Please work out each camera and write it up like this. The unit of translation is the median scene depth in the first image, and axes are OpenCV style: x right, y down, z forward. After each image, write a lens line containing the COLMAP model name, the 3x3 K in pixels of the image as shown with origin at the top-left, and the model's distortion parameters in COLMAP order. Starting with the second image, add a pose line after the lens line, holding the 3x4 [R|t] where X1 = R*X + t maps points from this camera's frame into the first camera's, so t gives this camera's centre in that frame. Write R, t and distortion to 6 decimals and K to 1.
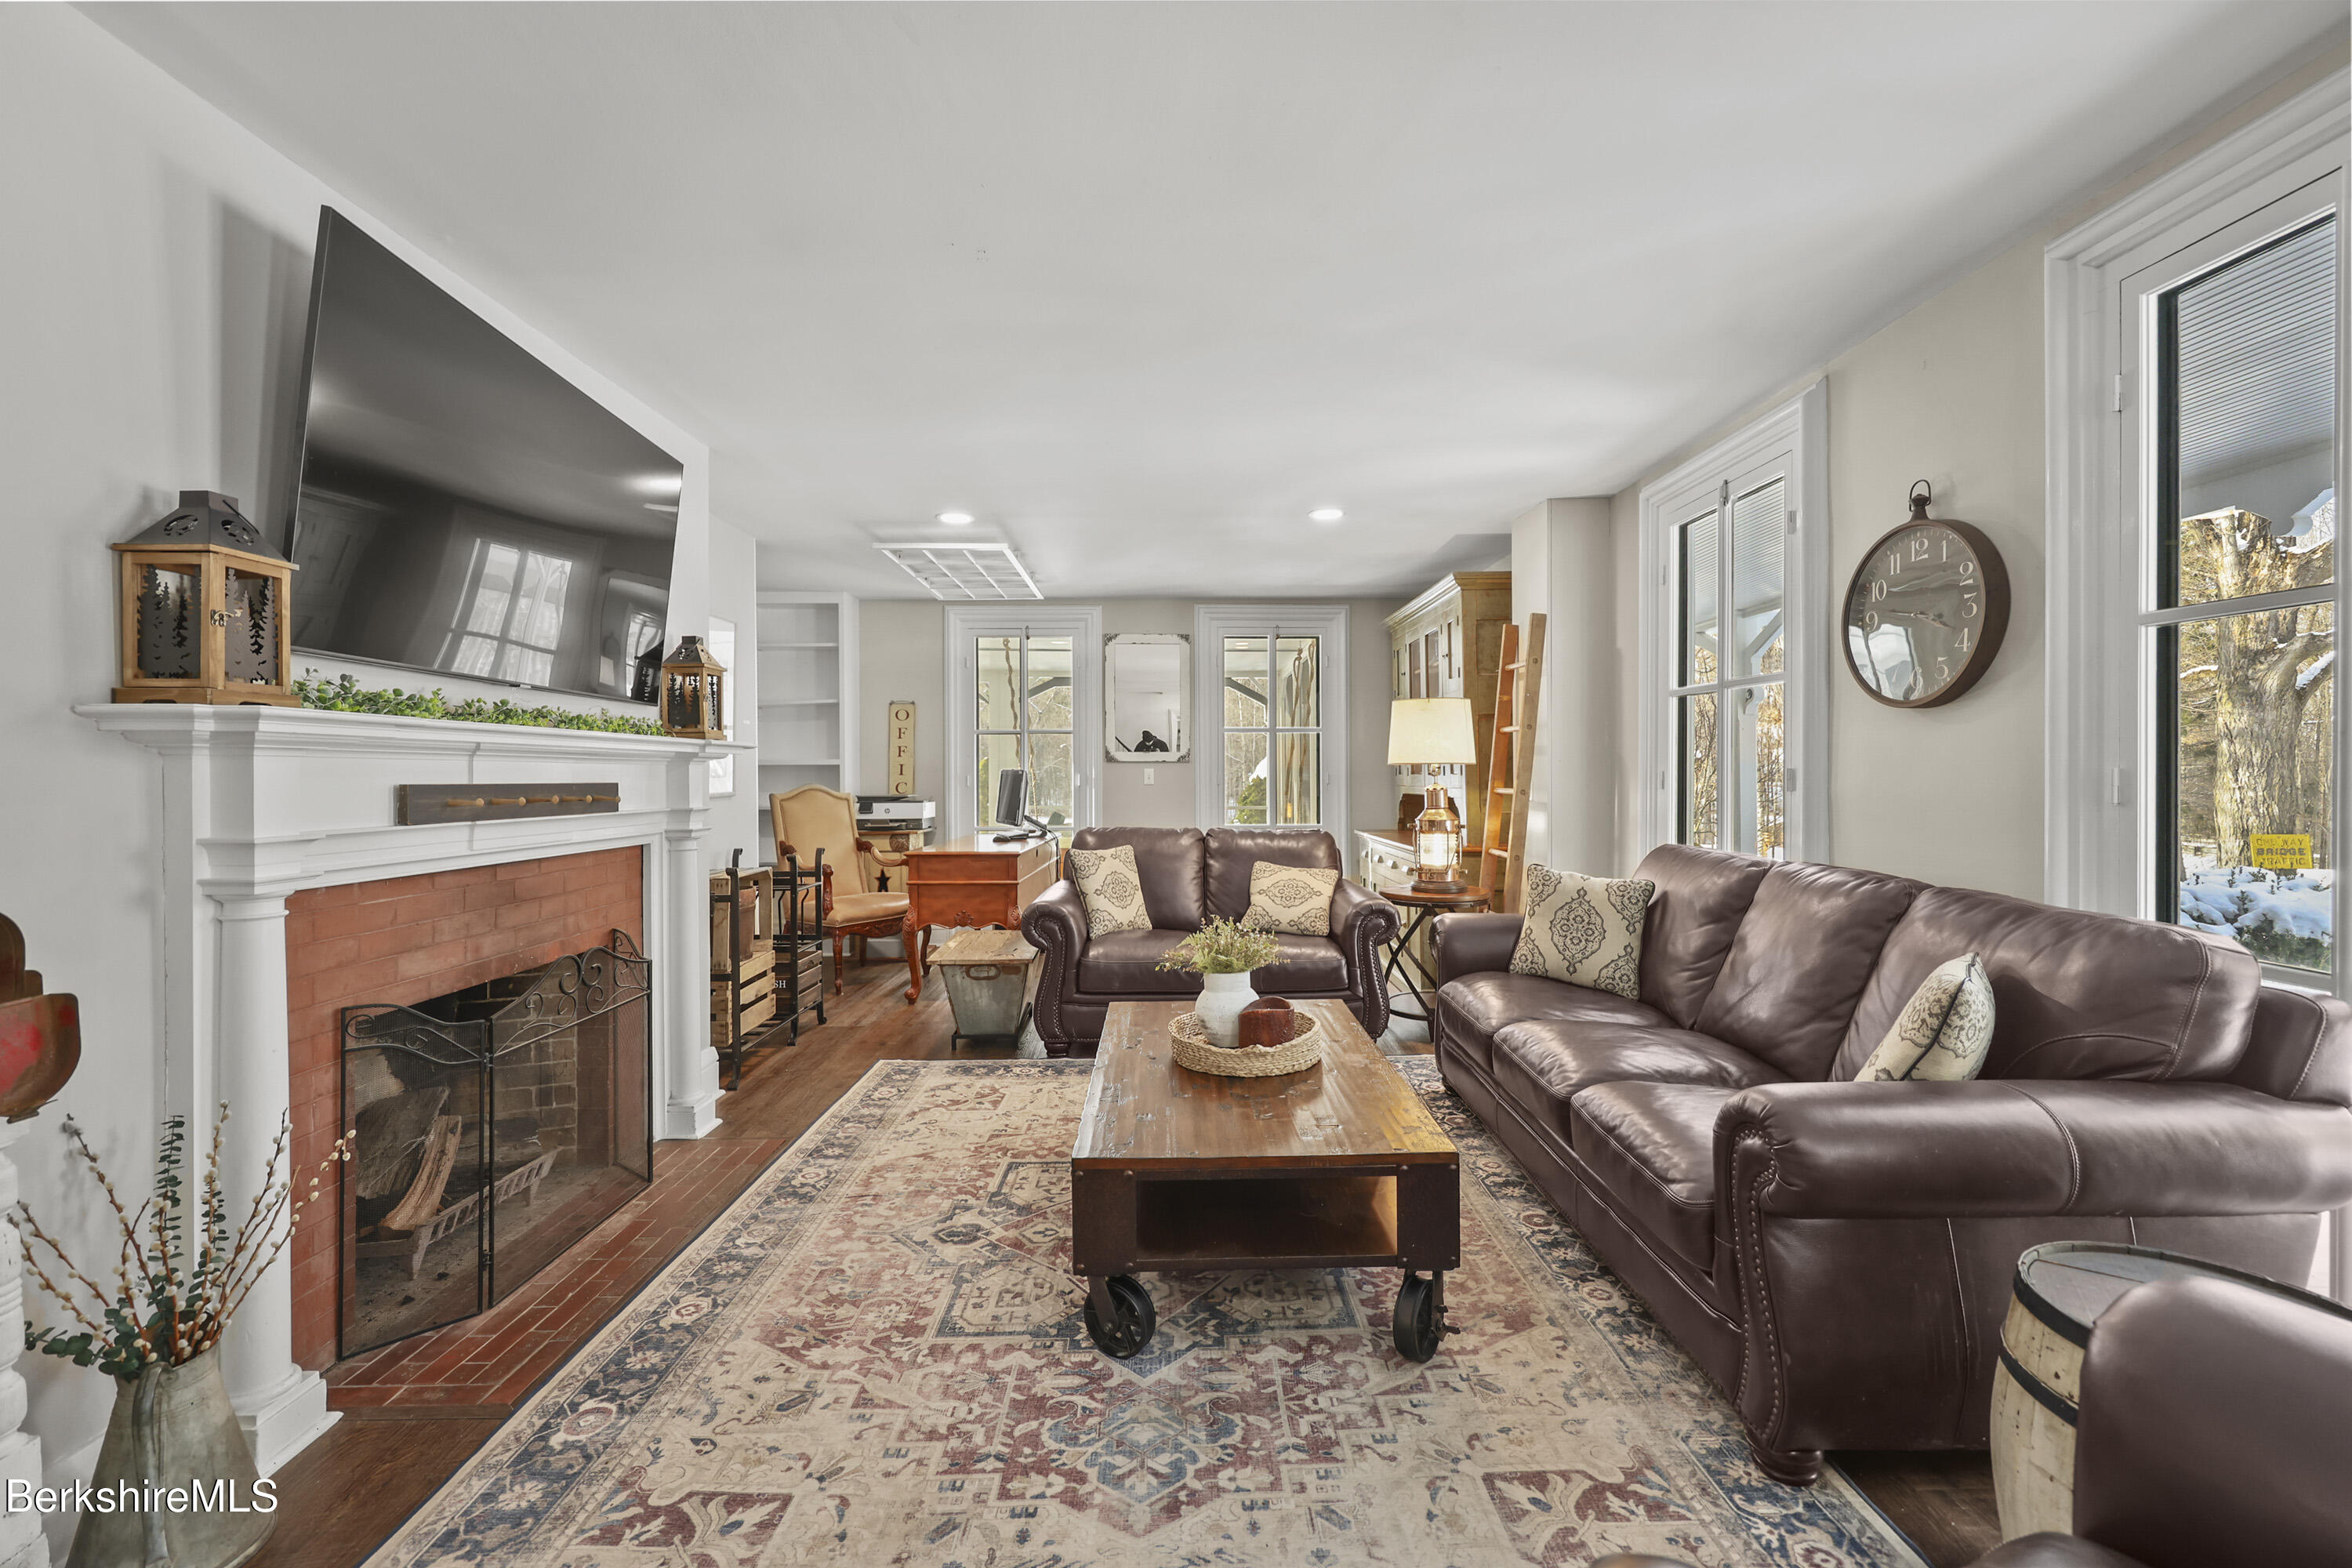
lens RADIAL K [[952.5, 0, 1183.8], [0, 952.5, 785.8], [0, 0, 1]] dist [0.000577, -0.000064]
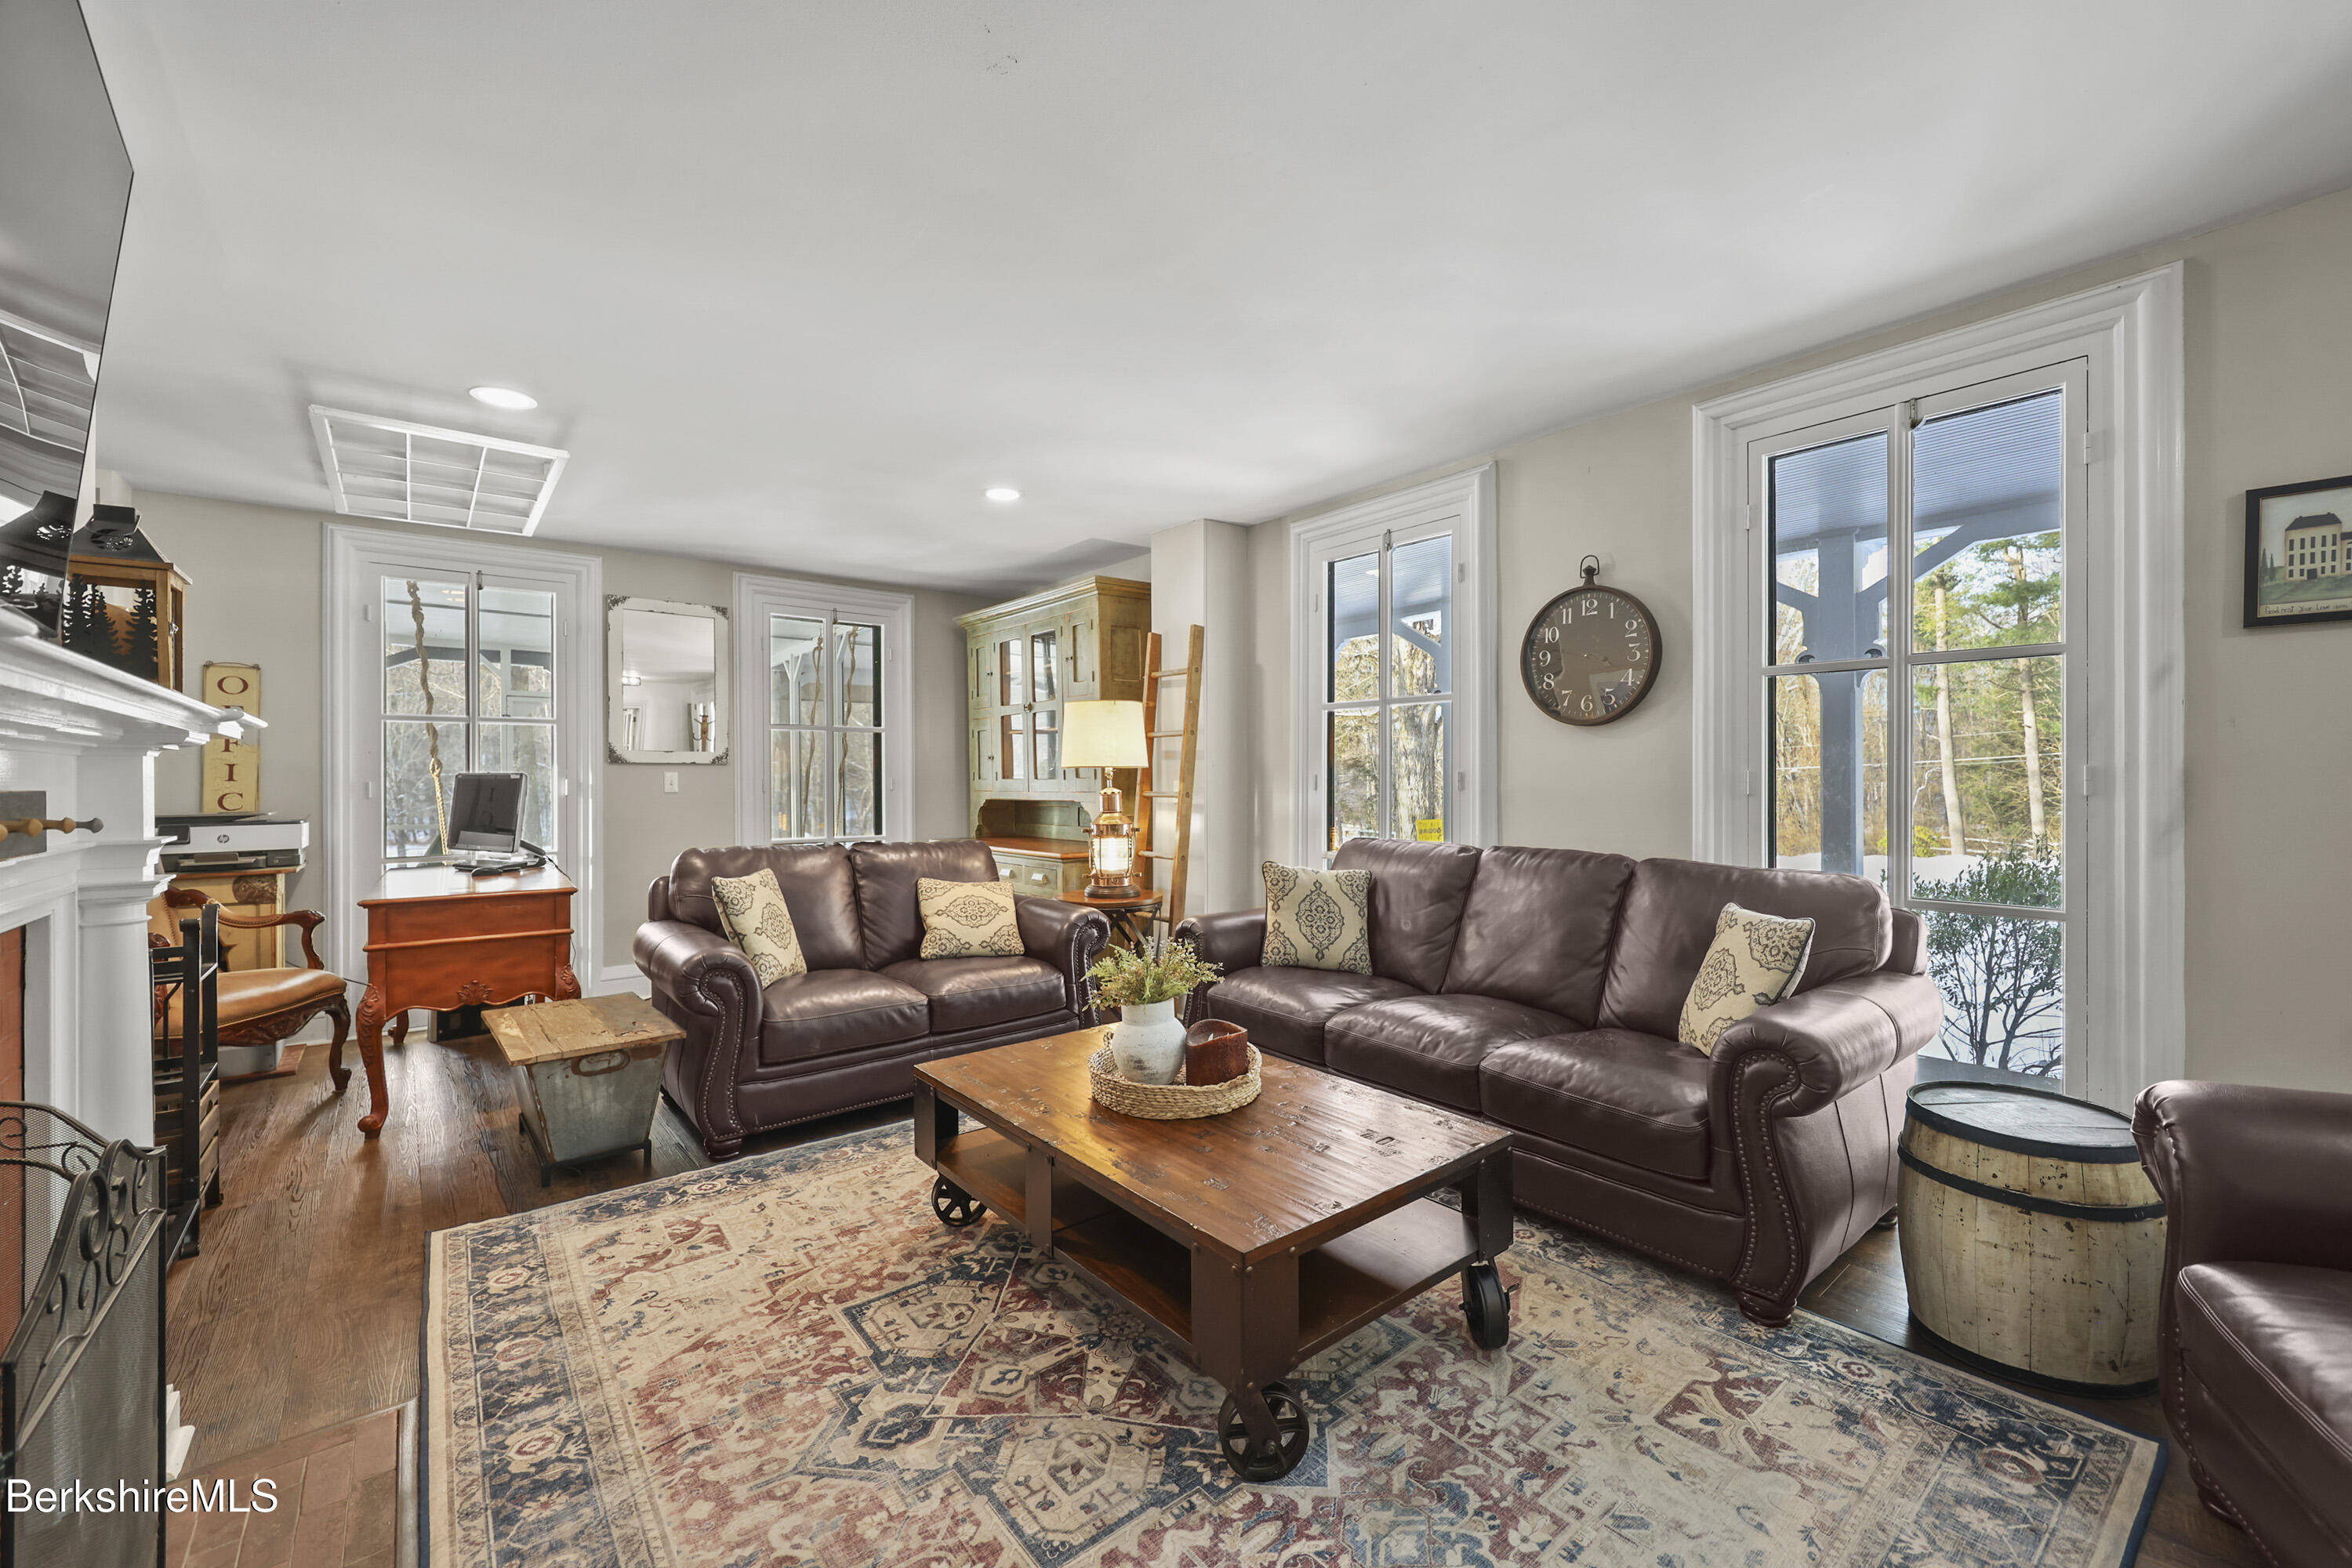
lens RADIAL K [[952.5, 0, 1183.8], [0, 952.5, 785.8], [0, 0, 1]] dist [0.000577, -0.000064]
pose [[0.782788, -0.005103, 0.622267, -0.391147], [0.010054, 0.999940, -0.004446, 0.001702], [-0.622207, 0.009736, 0.782792, 0.242775]]
